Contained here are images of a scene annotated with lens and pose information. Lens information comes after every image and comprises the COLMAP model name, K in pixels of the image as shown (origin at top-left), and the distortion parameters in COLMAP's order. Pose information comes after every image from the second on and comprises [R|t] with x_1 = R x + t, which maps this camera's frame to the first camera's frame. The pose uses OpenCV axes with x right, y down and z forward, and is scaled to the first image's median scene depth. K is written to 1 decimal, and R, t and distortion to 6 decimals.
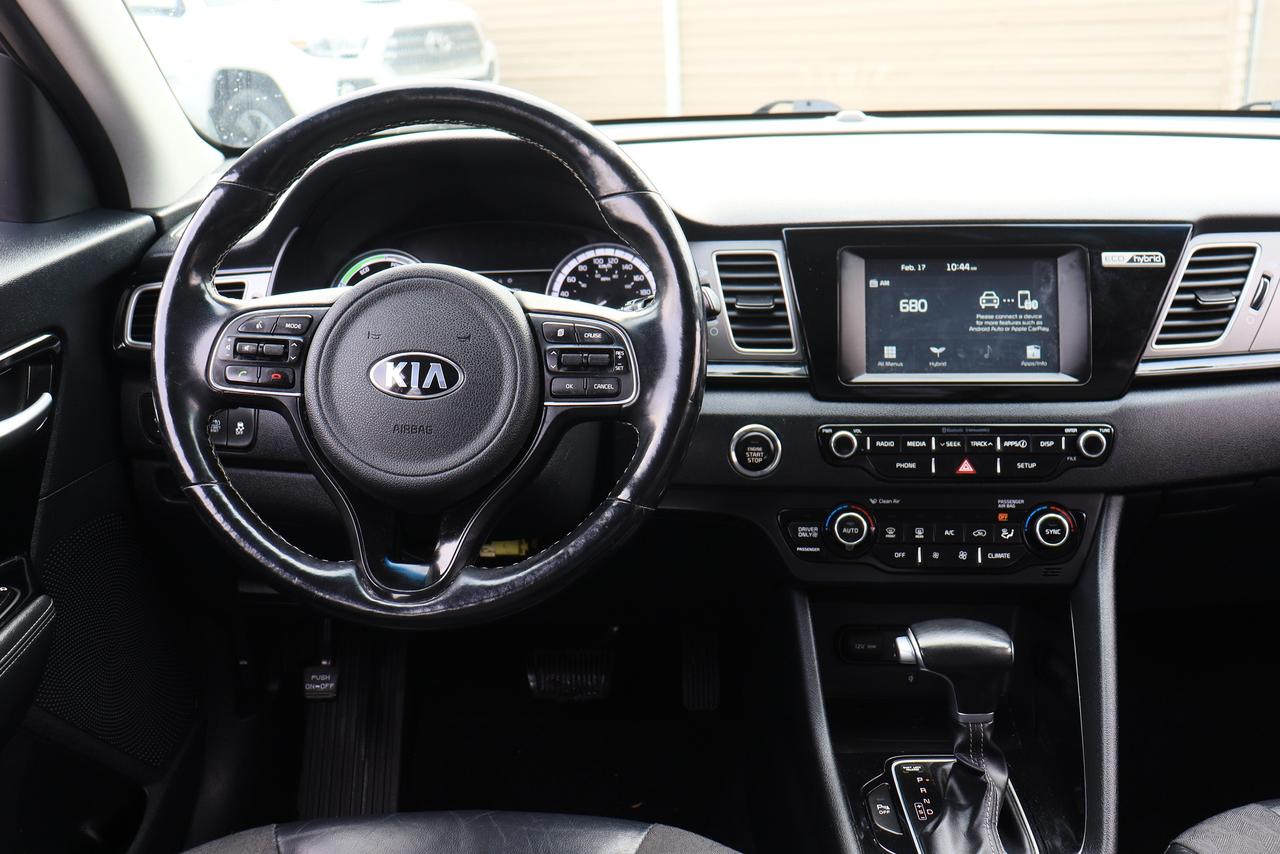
lens RADIAL K [[1262.9, 0, 645.7], [0, 1262.9, 425.7], [0, 0, 1]] dist [-0.070531, 0.000000]
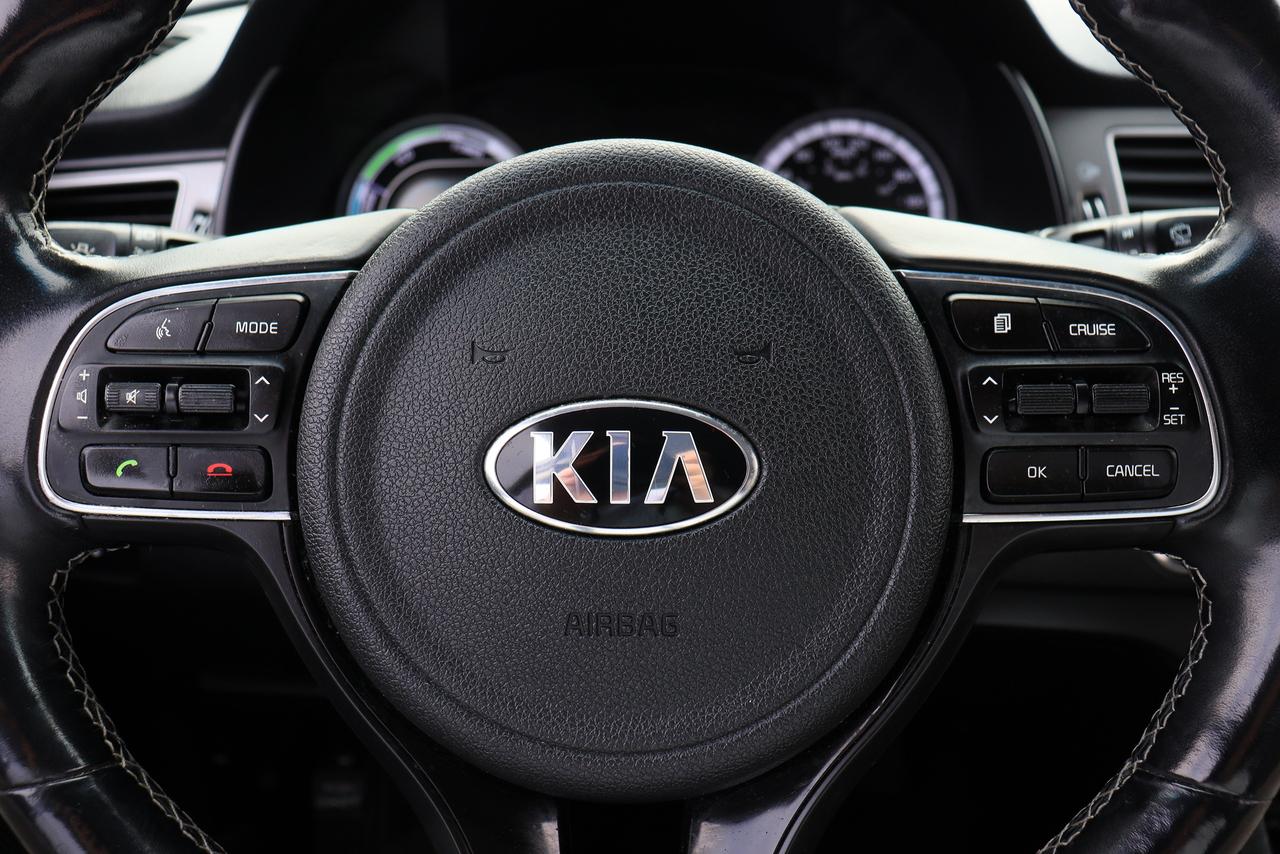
lens RADIAL K [[1217.0, 0, 642.9], [0, 1217.0, 424.2], [0, 0, 1]] dist [-0.090314, 0.000000]
pose [[0.999131, -0.037573, 0.018045, -0.149044], [0.036017, 0.996149, 0.079940, -0.063910], [-0.020979, -0.079220, 0.996636, 0.546513]]
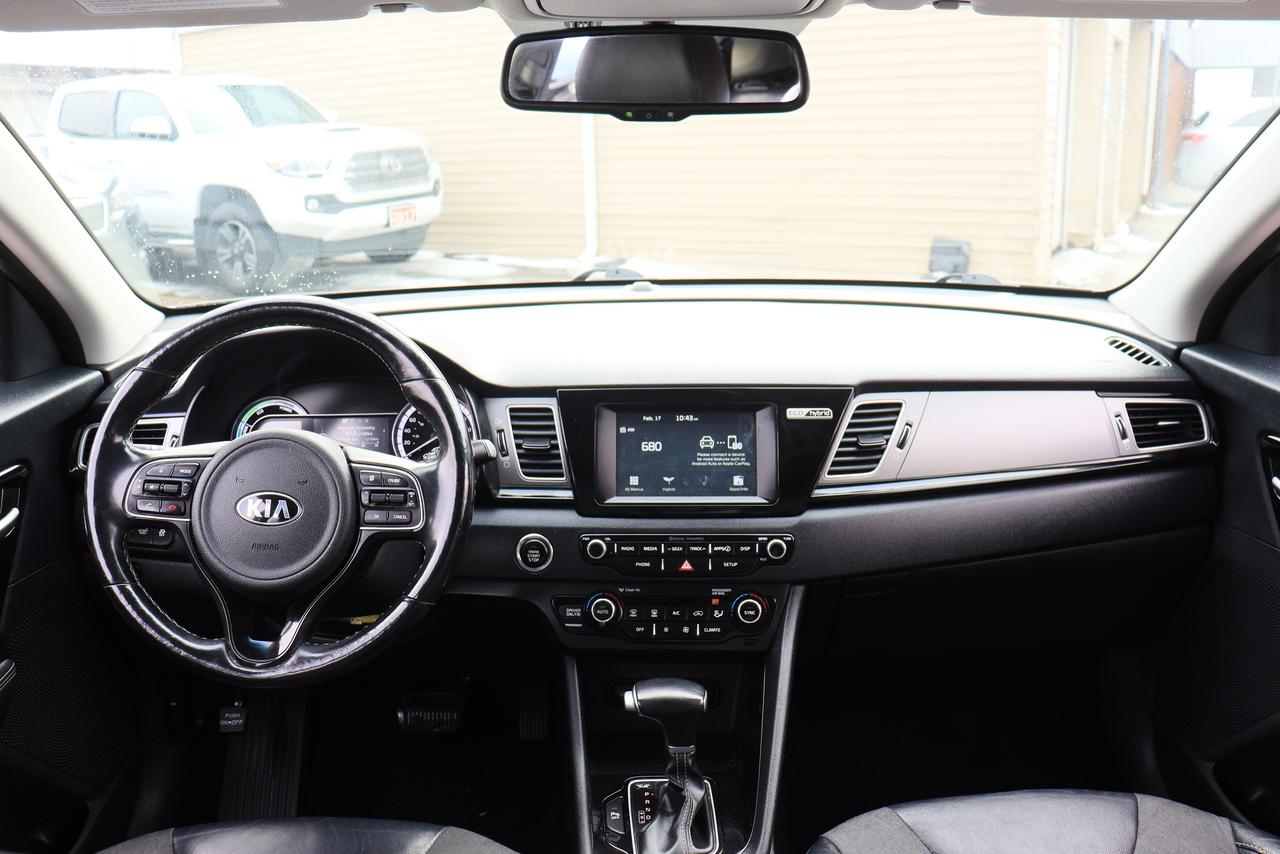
lens RADIAL K [[1108.8, 0, 647.8], [0, 1108.8, 422.8], [0, 0, 1]] dist [-0.140730, 0.086918]
pose [[0.998569, 0.002960, 0.053406, 0.146358], [-0.000233, 0.998698, -0.051010, -0.060461], [-0.053487, 0.050925, 0.997269, -0.207557]]
